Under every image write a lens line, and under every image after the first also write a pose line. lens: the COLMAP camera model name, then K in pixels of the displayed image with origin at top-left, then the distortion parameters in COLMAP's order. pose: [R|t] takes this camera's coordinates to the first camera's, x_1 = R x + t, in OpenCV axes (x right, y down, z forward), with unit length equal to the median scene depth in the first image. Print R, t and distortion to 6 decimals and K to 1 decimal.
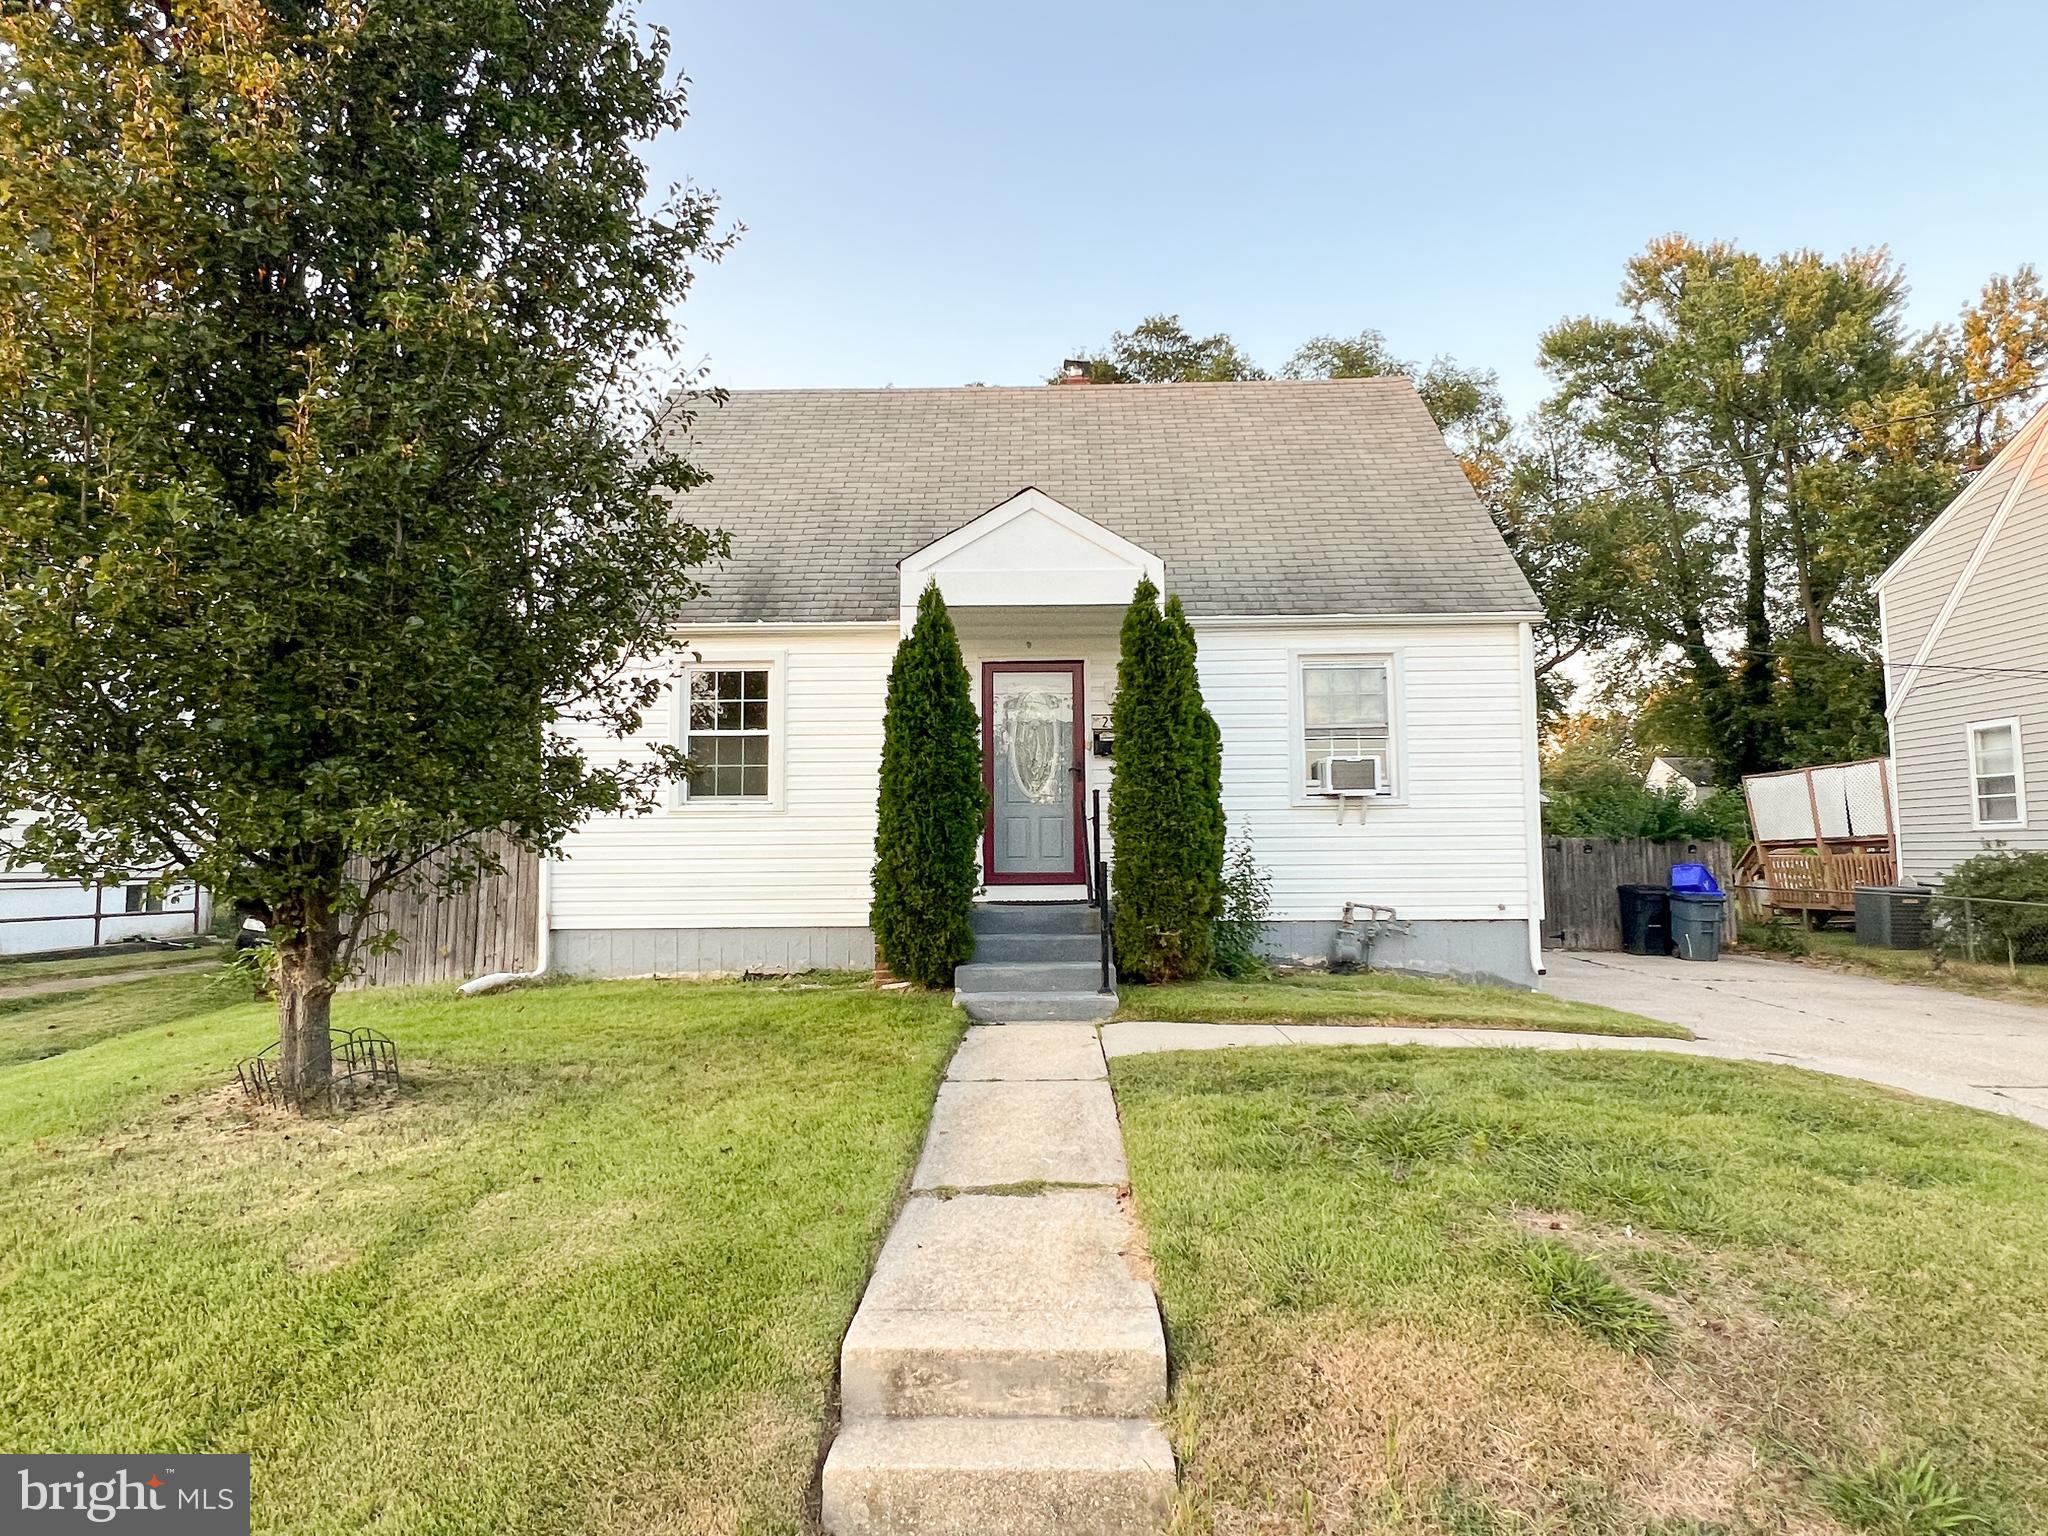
lens RADIAL K [[1167.9, 0, 1012.4], [0, 1167.9, 766.9], [0, 0, 1]] dist [0.002947, 0.002310]
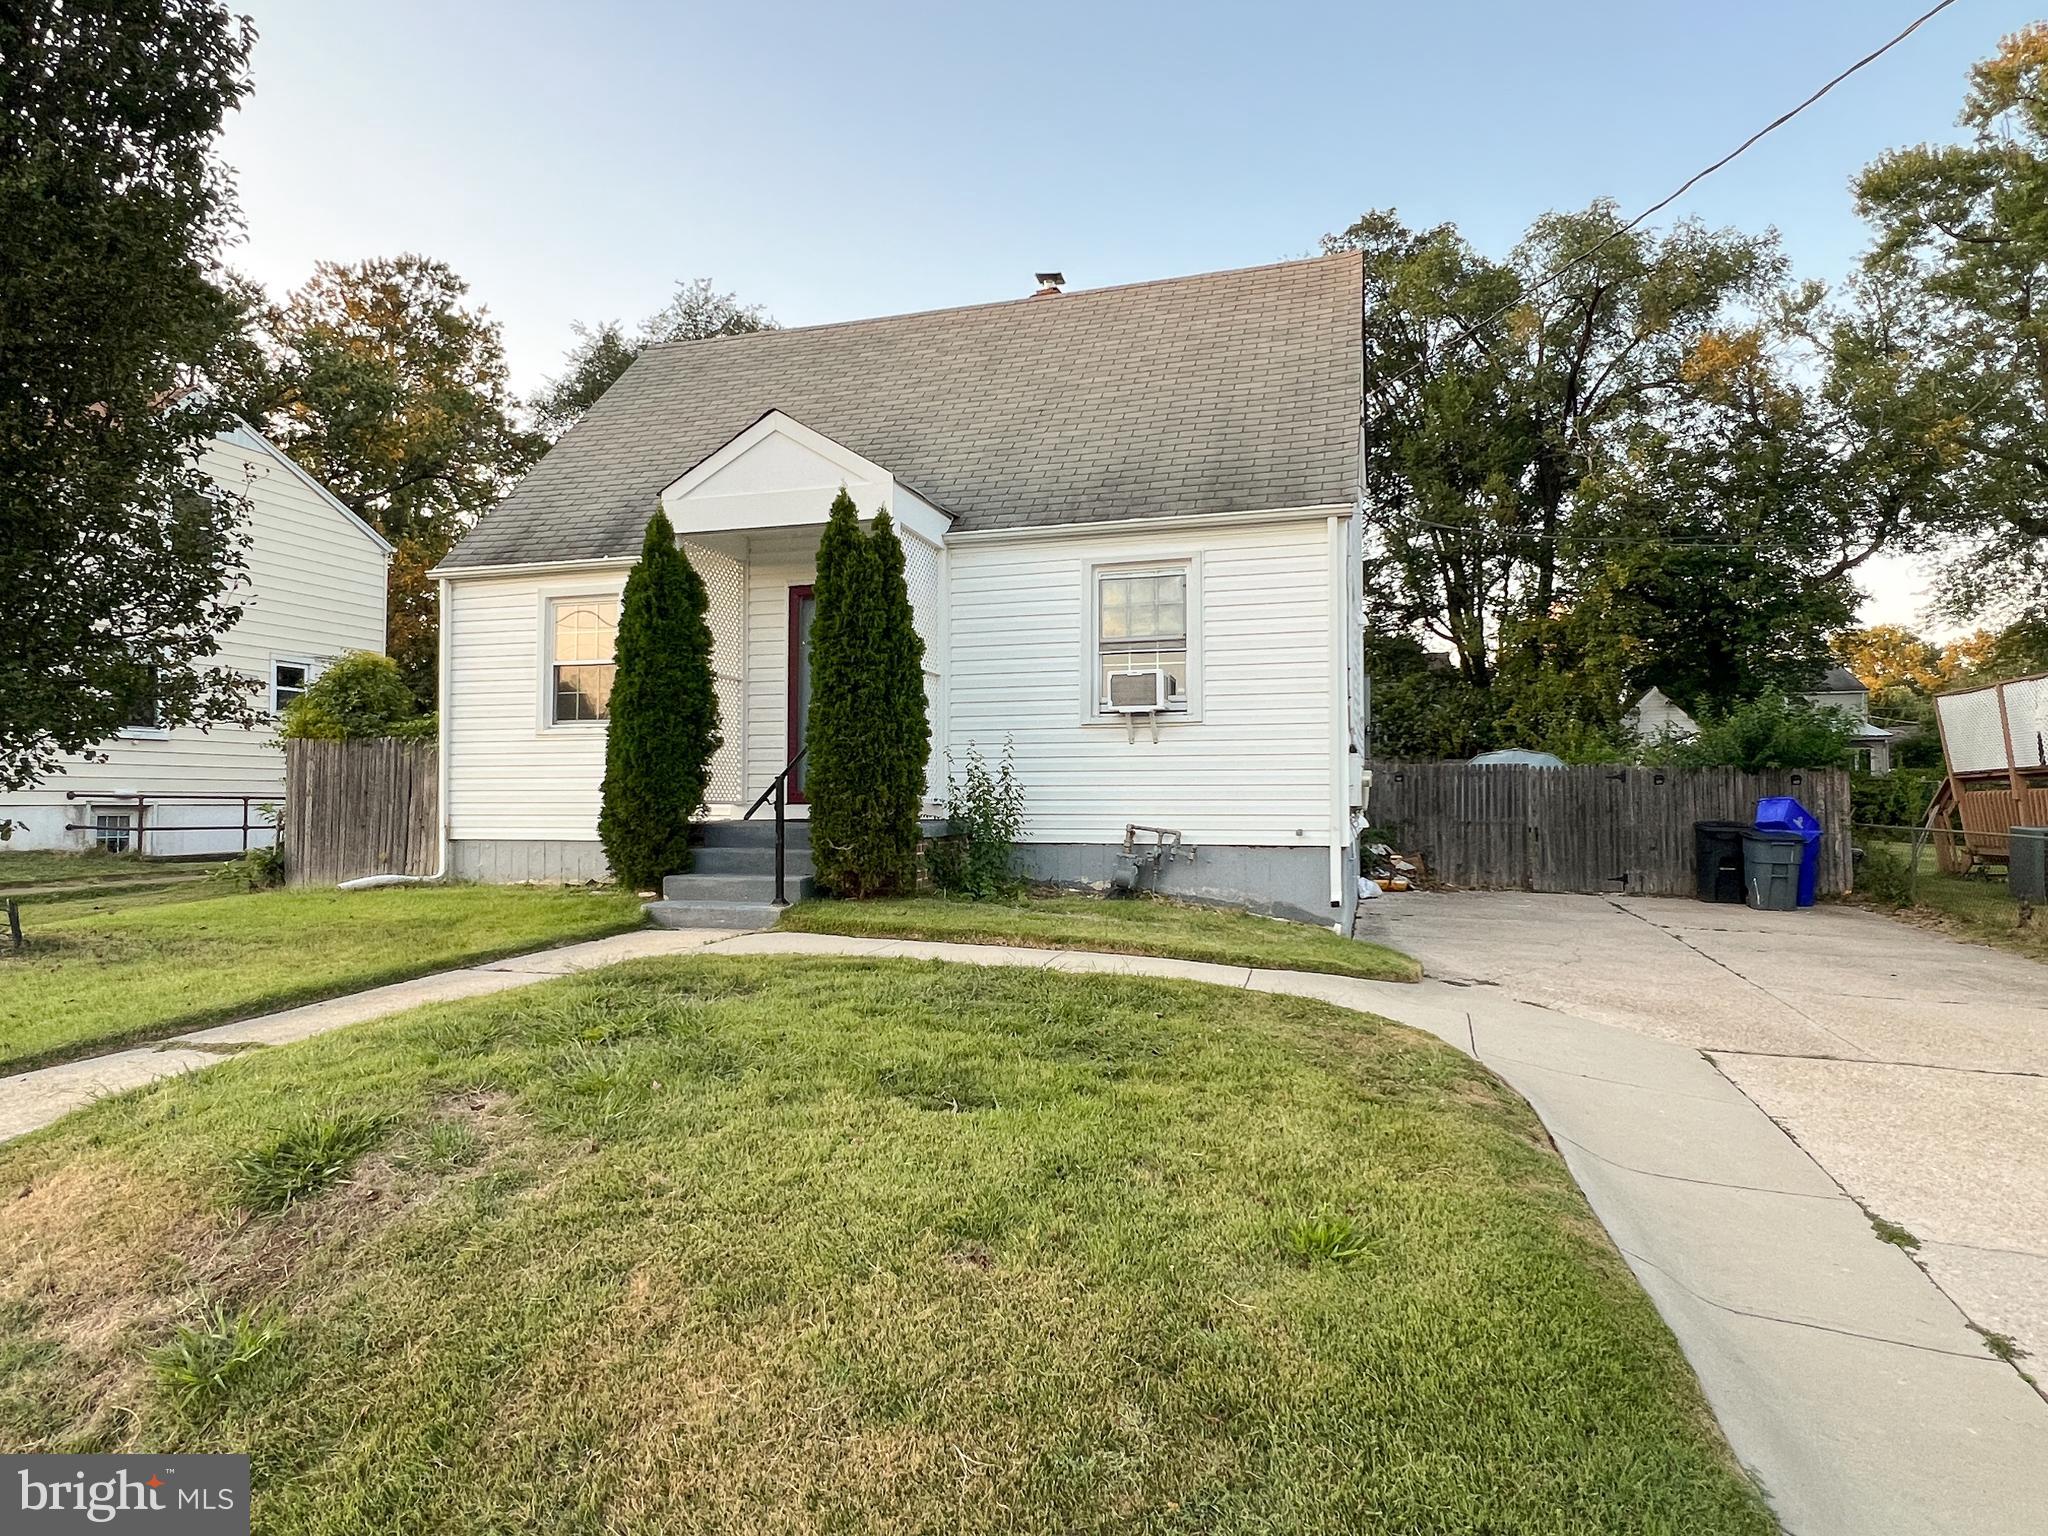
lens RADIAL K [[1167.9, 0, 1035.2], [0, 1167.9, 765.0], [0, 0, 1]] dist [0.002947, 0.002310]
pose [[0.963061, 0.000128, -0.269283, 0.461139], [0.012752, 0.998856, 0.046078, 0.022306], [0.268981, -0.047810, 0.961958, 0.067549]]
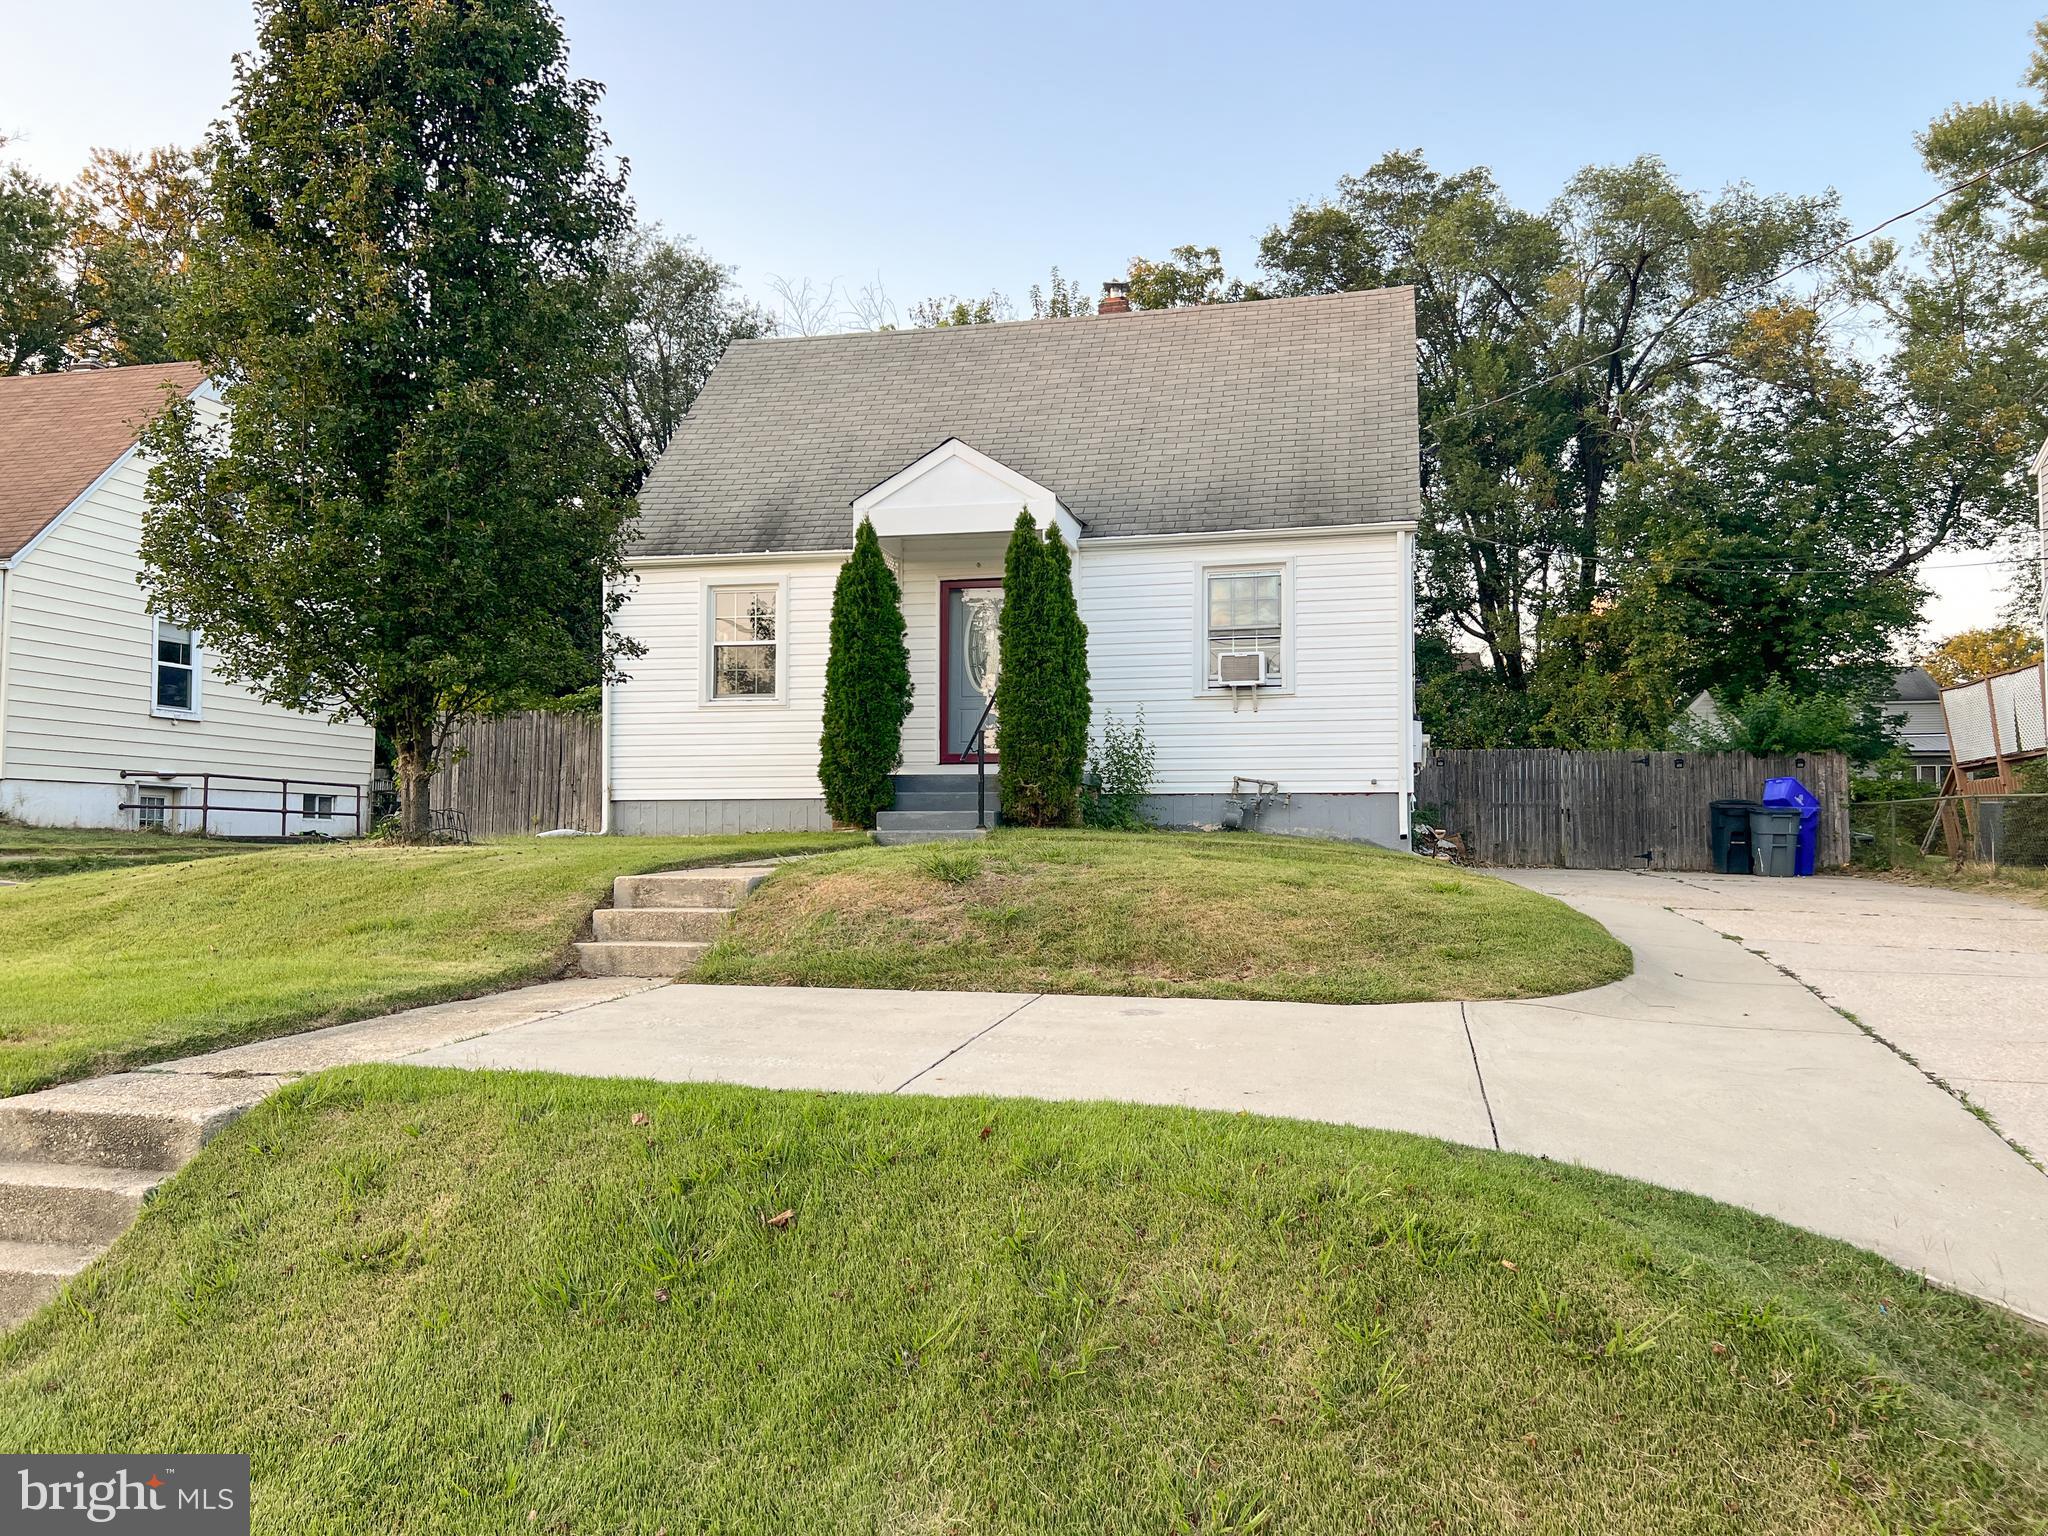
lens RADIAL K [[1568.8, 0, 1032.2], [0, 1568.8, 769.2], [0, 0, 1]] dist [0.064698, -0.055422]
pose [[0.978839, -0.000931, -0.204630, 0.402096], [0.005989, 0.999692, 0.024099, 0.067561], [0.204545, -0.024814, 0.978543, -0.576819]]
